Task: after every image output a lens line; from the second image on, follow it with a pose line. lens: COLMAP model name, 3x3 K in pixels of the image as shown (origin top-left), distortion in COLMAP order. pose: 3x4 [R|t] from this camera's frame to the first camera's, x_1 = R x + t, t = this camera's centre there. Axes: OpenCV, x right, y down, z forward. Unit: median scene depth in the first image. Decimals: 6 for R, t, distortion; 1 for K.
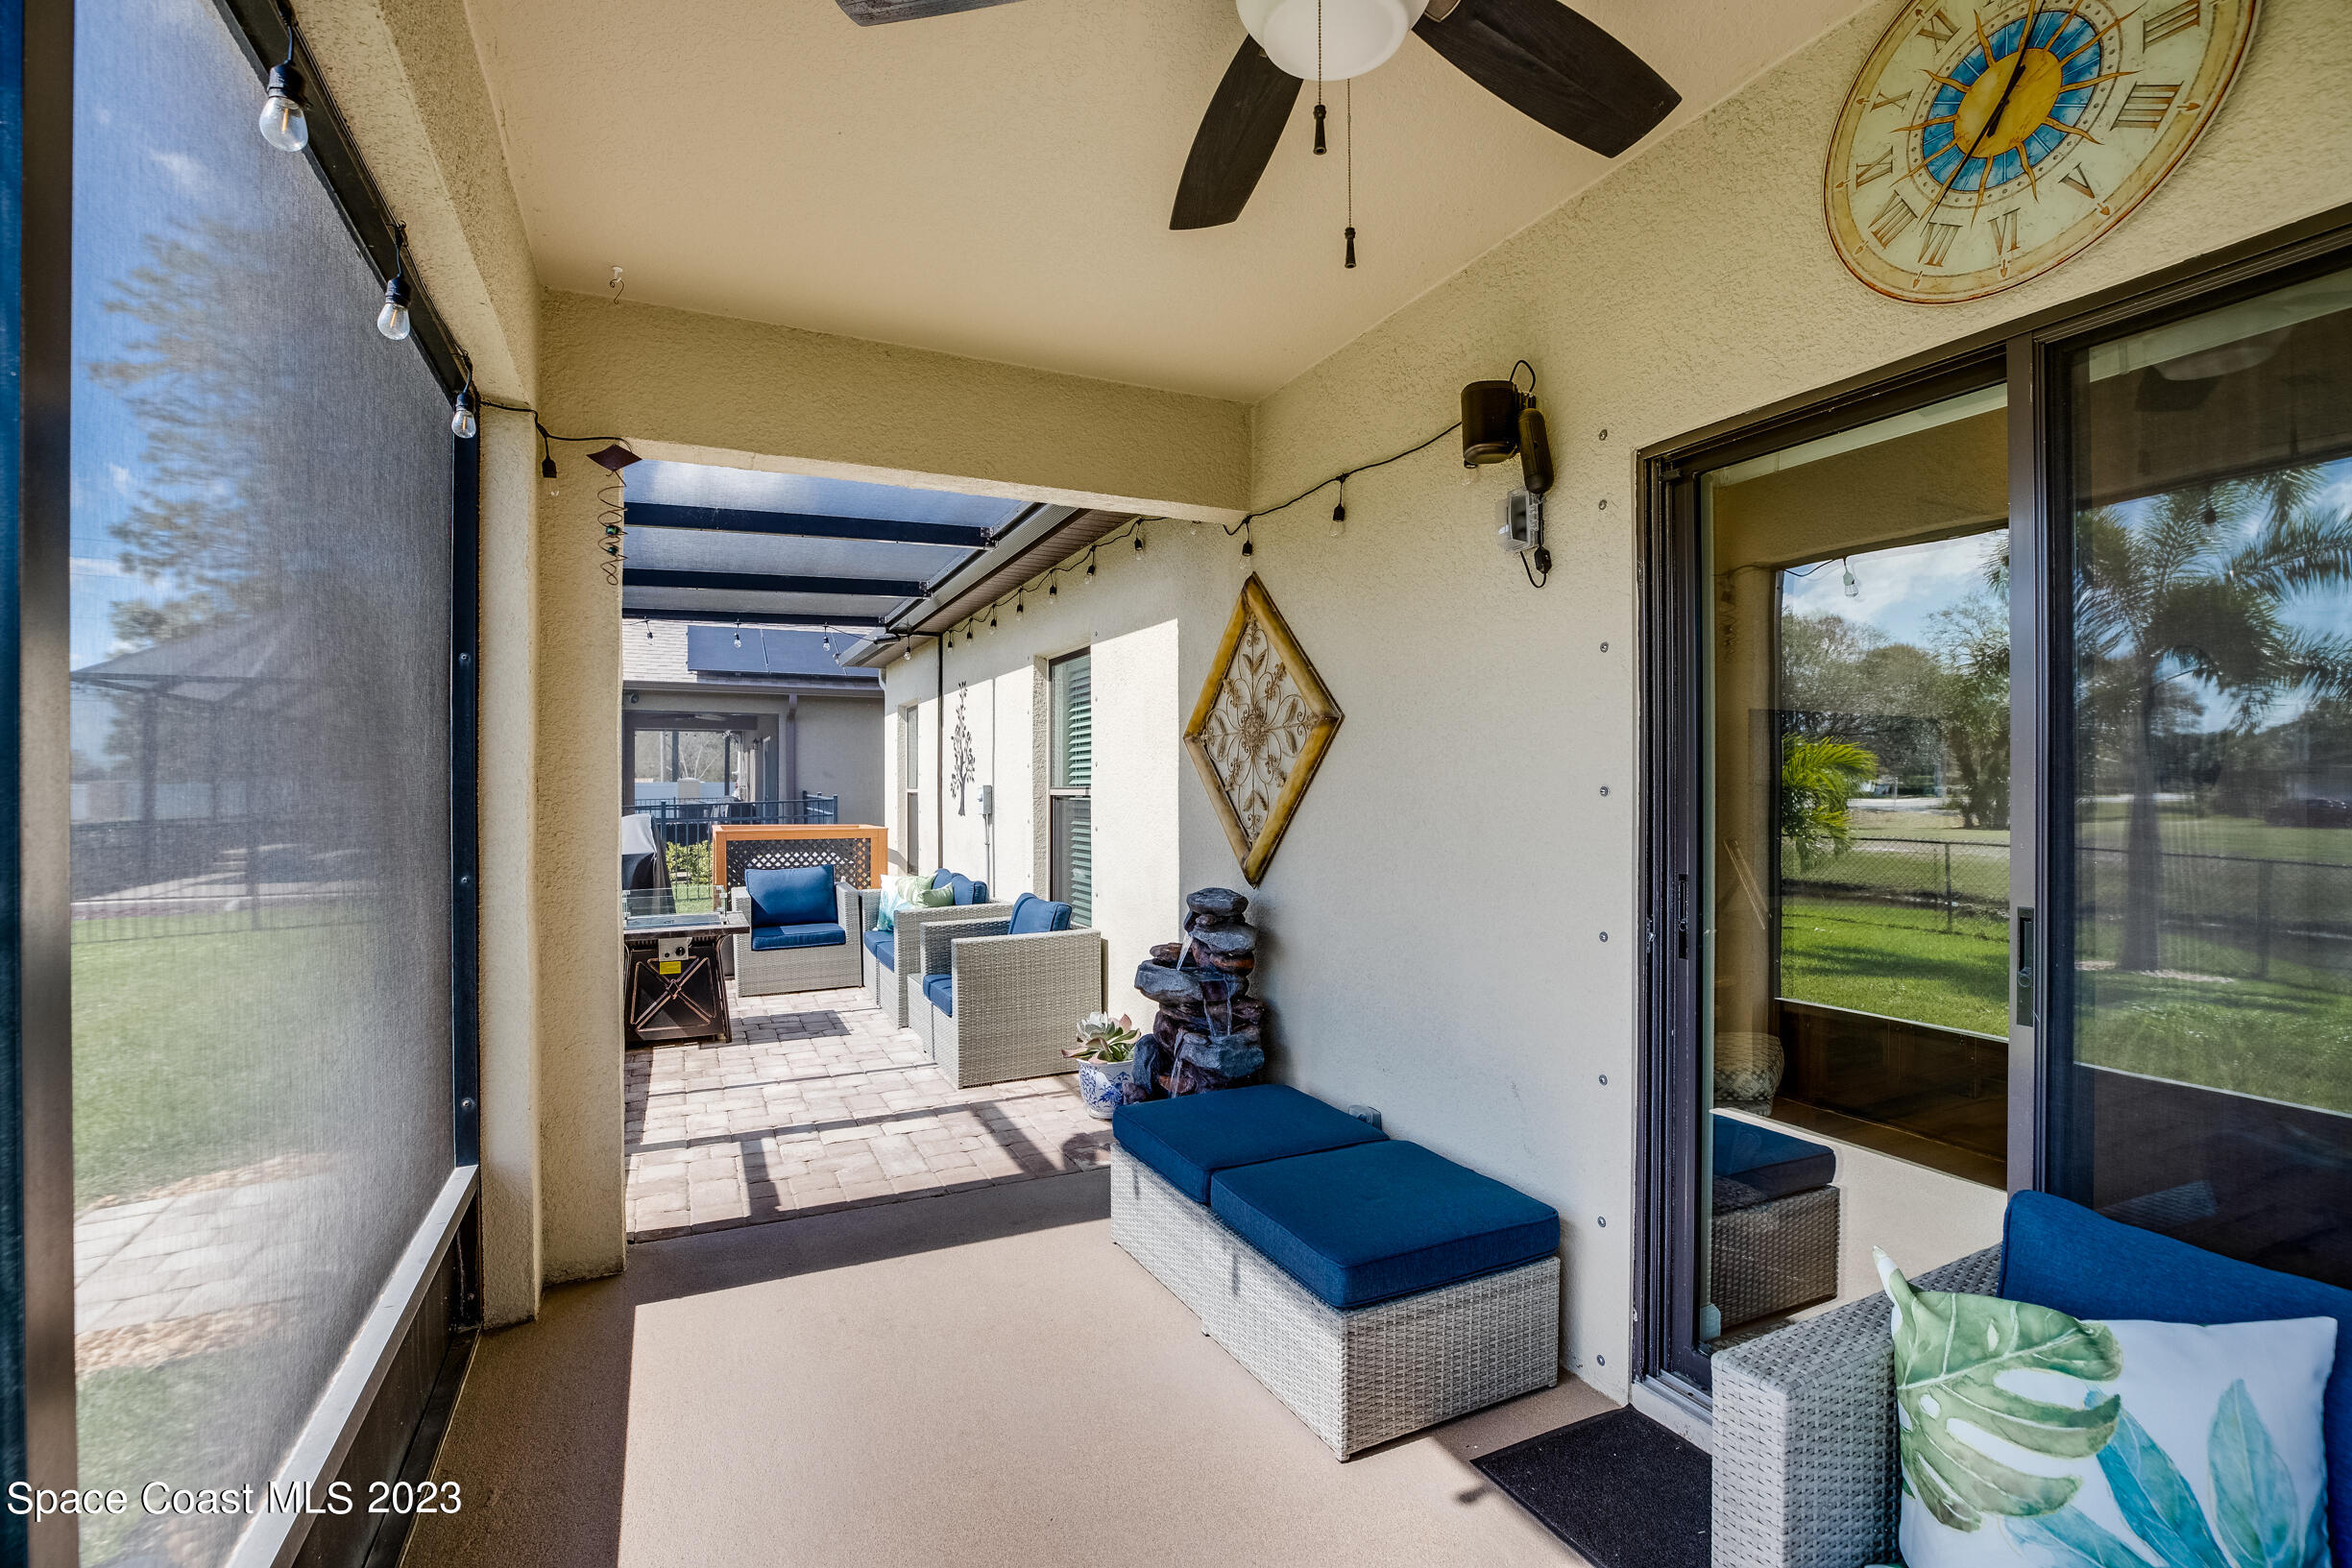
lens RADIAL K [[1075.6, 0, 1174.8], [0, 1075.6, 782.6], [0, 0, 1]] dist [-0.032892, 0.006442]
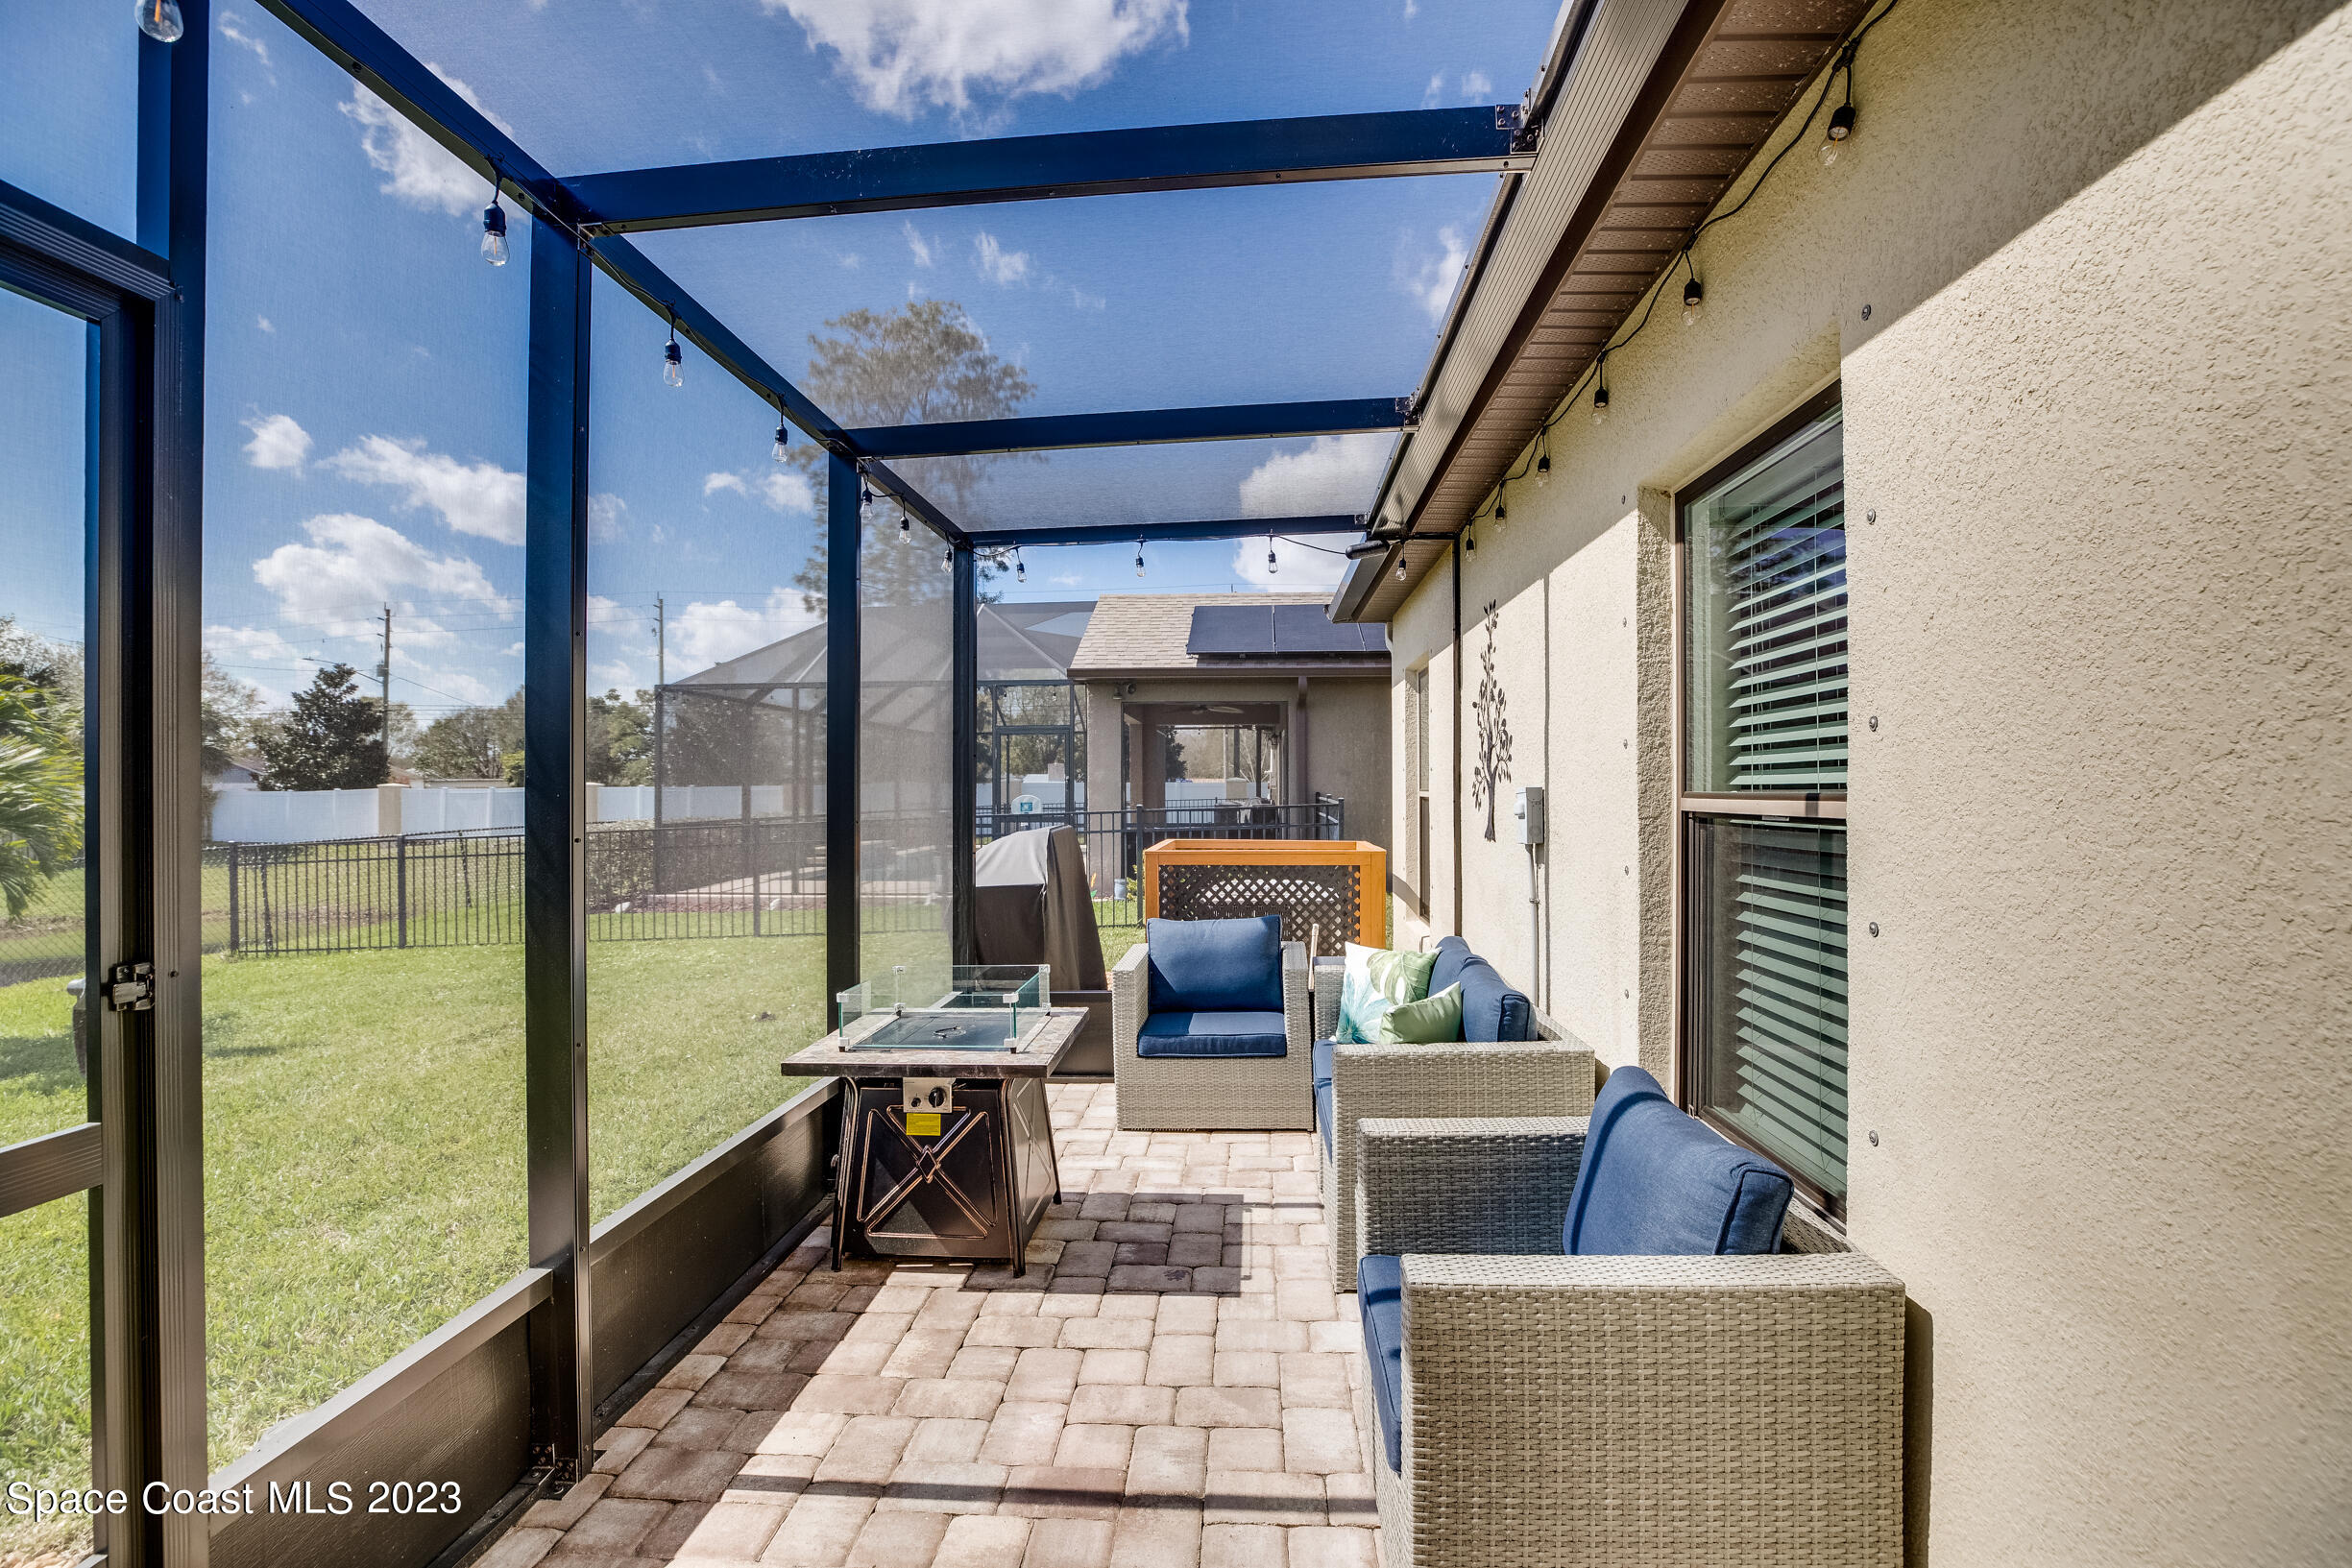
lens RADIAL K [[1075.6, 0, 1177.7], [0, 1075.6, 778.2], [0, 0, 1]] dist [-0.032892, 0.006442]
pose [[0.873821, -0.005011, -0.486222, -0.072871], [0.003482, 0.999986, -0.004047, -0.000465], [0.486235, 0.001843, 0.873826, 0.459688]]
